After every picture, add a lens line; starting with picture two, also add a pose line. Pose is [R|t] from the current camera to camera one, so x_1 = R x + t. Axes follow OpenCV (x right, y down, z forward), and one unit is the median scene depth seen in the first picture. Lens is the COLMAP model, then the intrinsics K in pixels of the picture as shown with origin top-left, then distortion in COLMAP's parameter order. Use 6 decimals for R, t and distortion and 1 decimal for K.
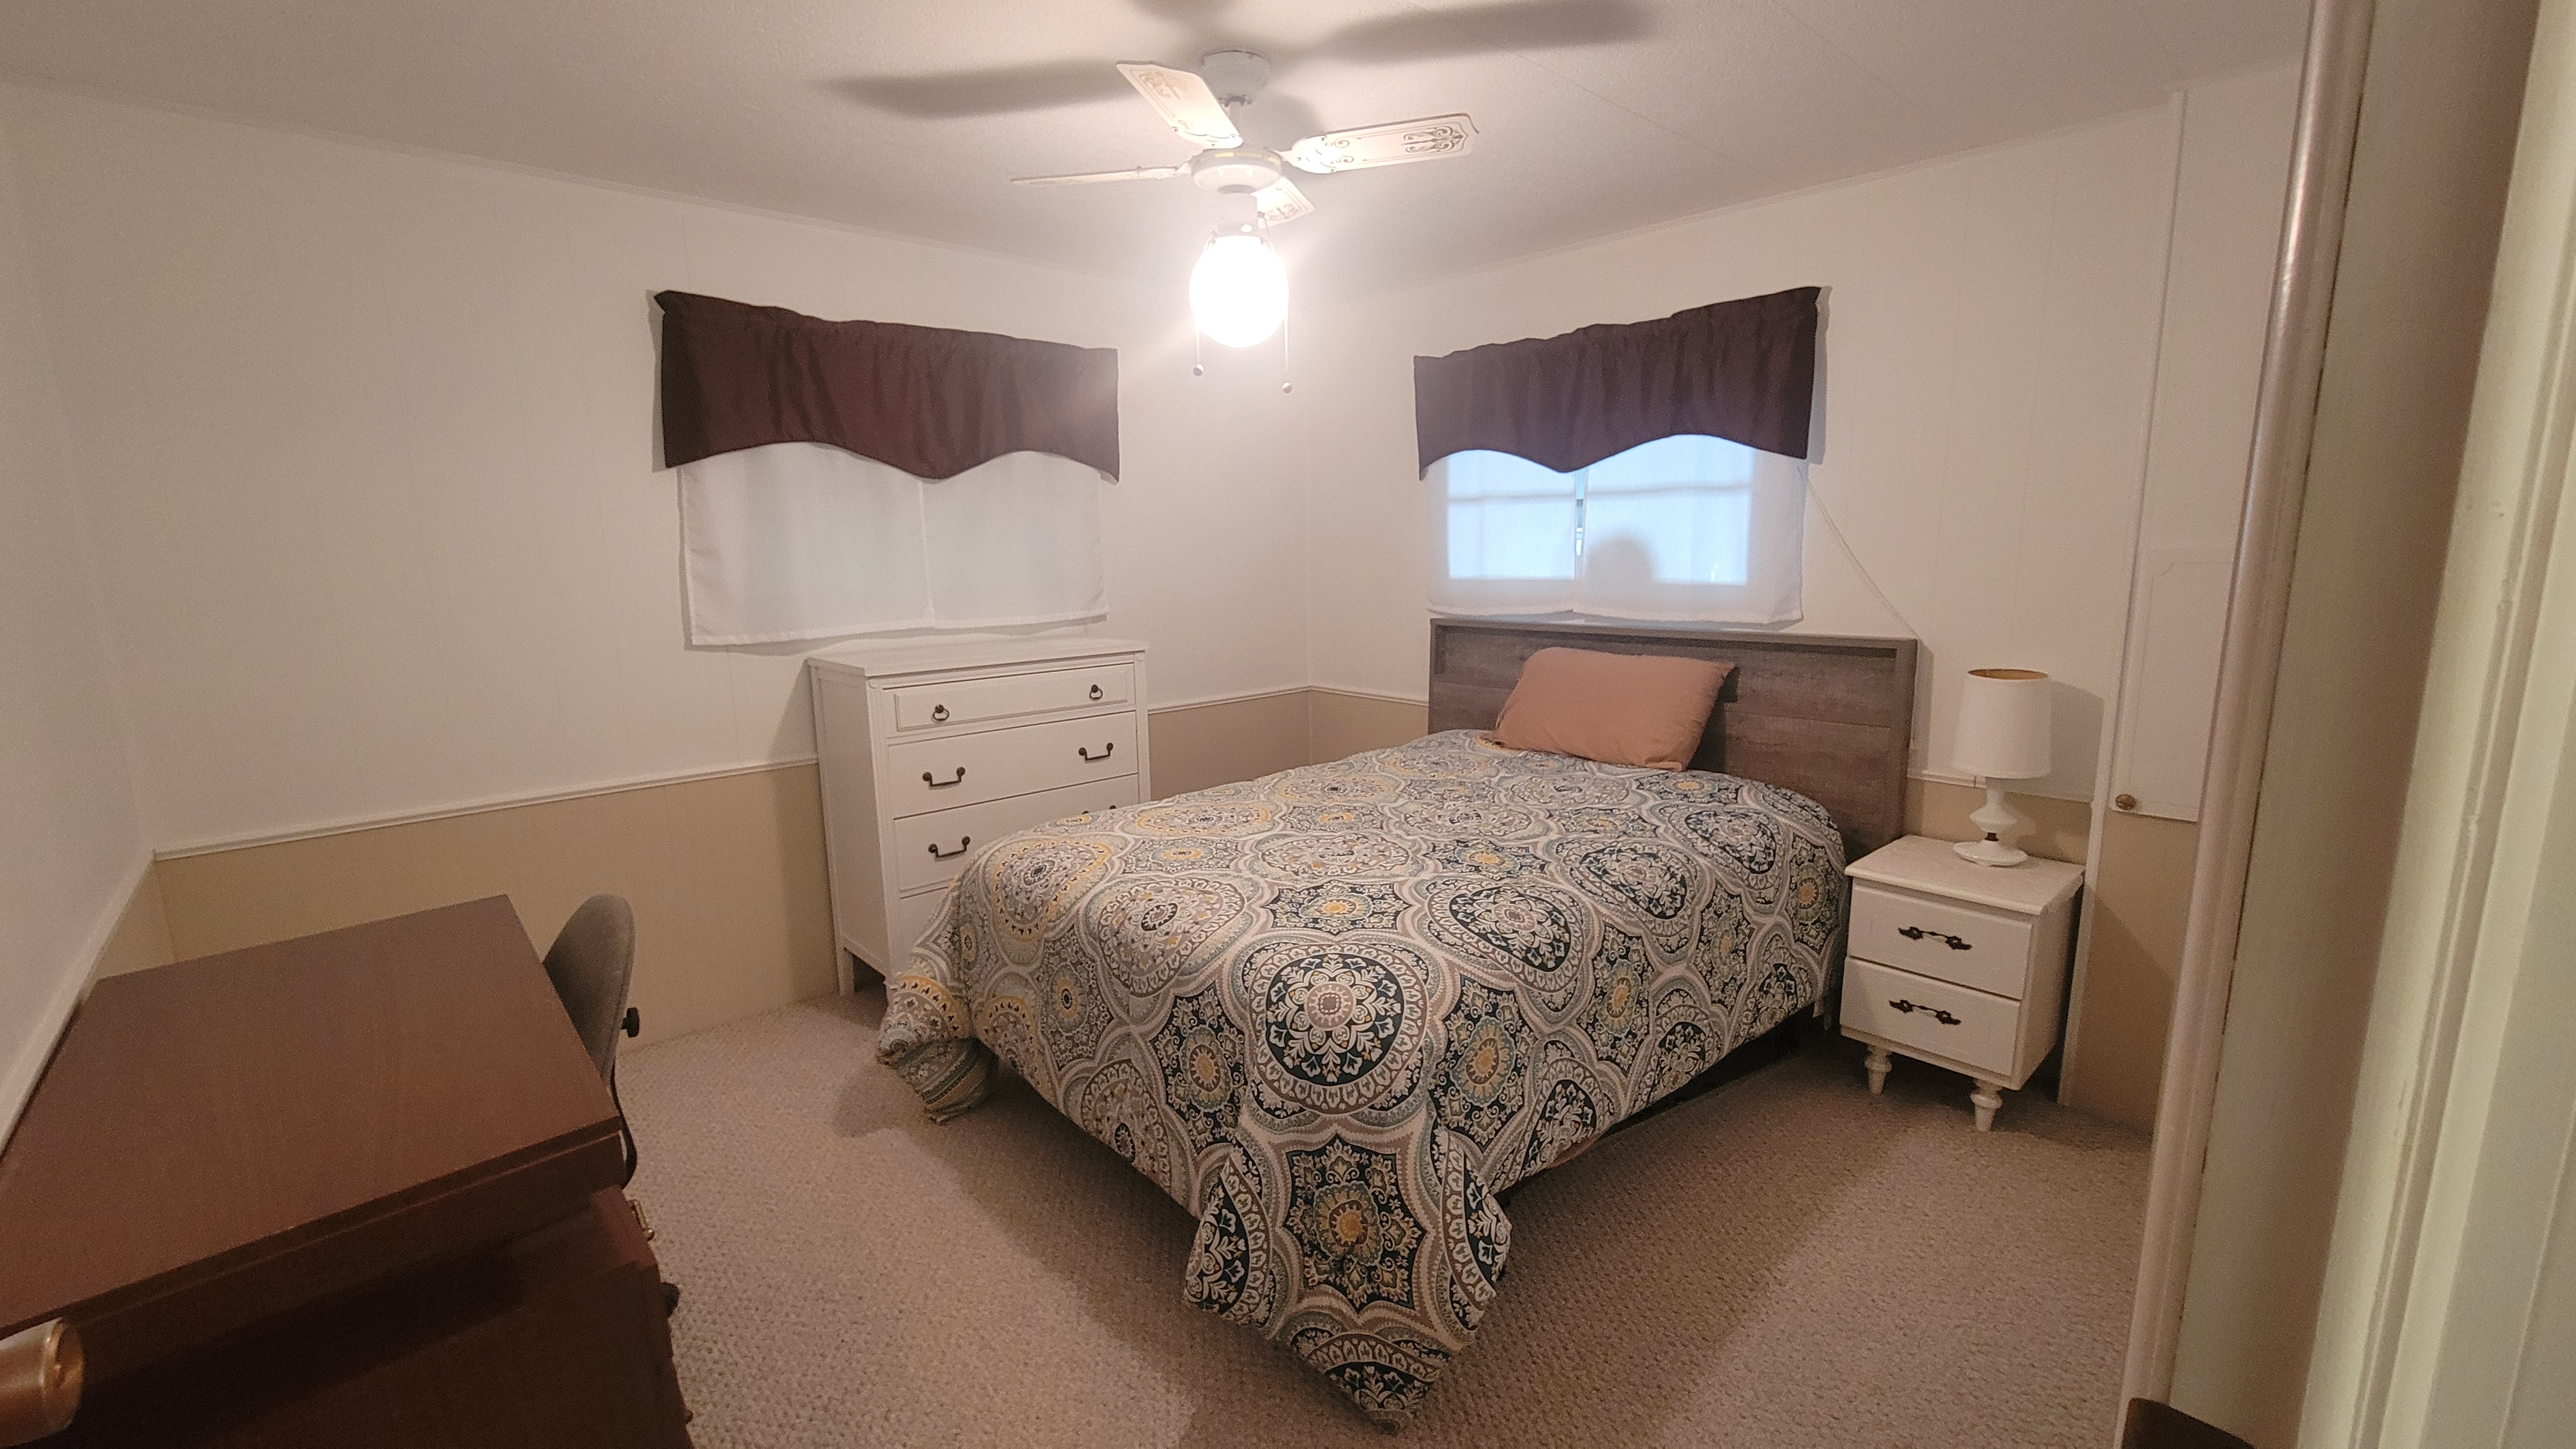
lens RADIAL K [[1070.9, 0, 1288.0], [0, 1070.9, 724.5], [0, 0, 1]] dist [-0.000293, -0.000014]
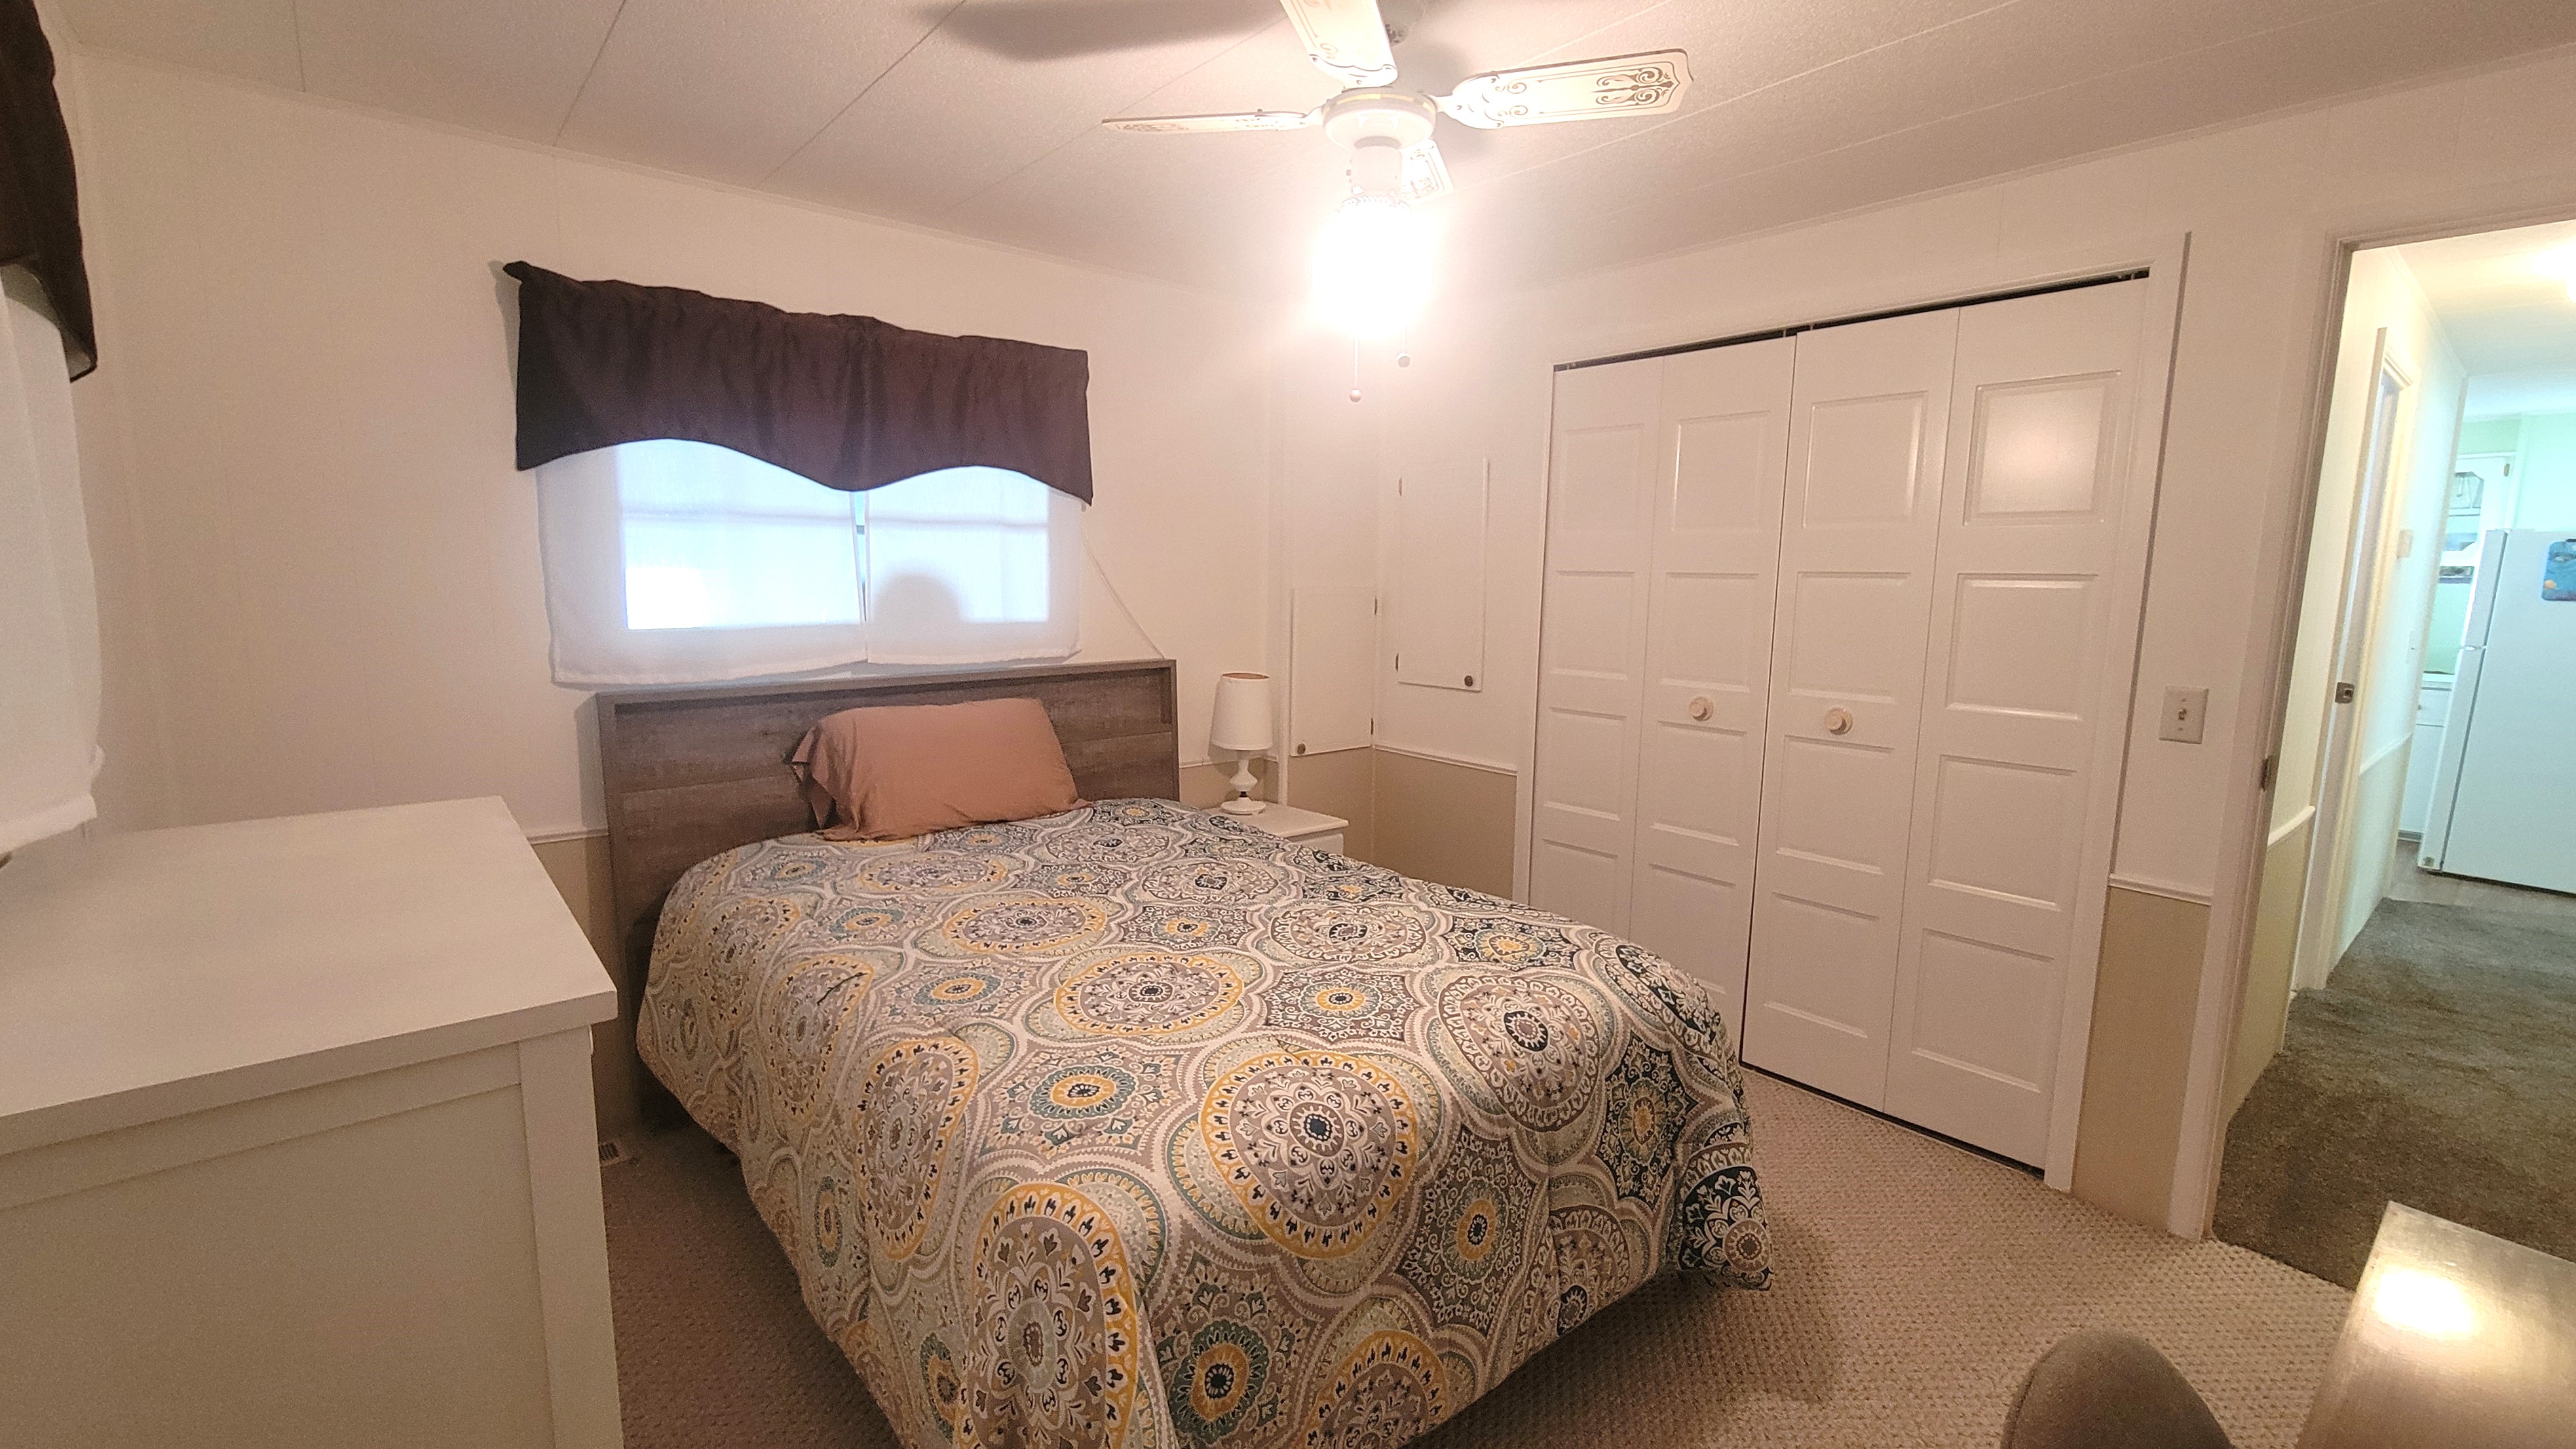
lens RADIAL K [[1097.5, 0, 1288.0], [0, 1097.5, 724.5], [0, 0, 1]] dist [-0.000445, 0.000009]
pose [[0.037663, -0.124864, 0.991459, -0.621066], [0.161497, 0.979881, 0.117271, -0.119130], [-0.986154, 0.155701, 0.057070, 0.729652]]
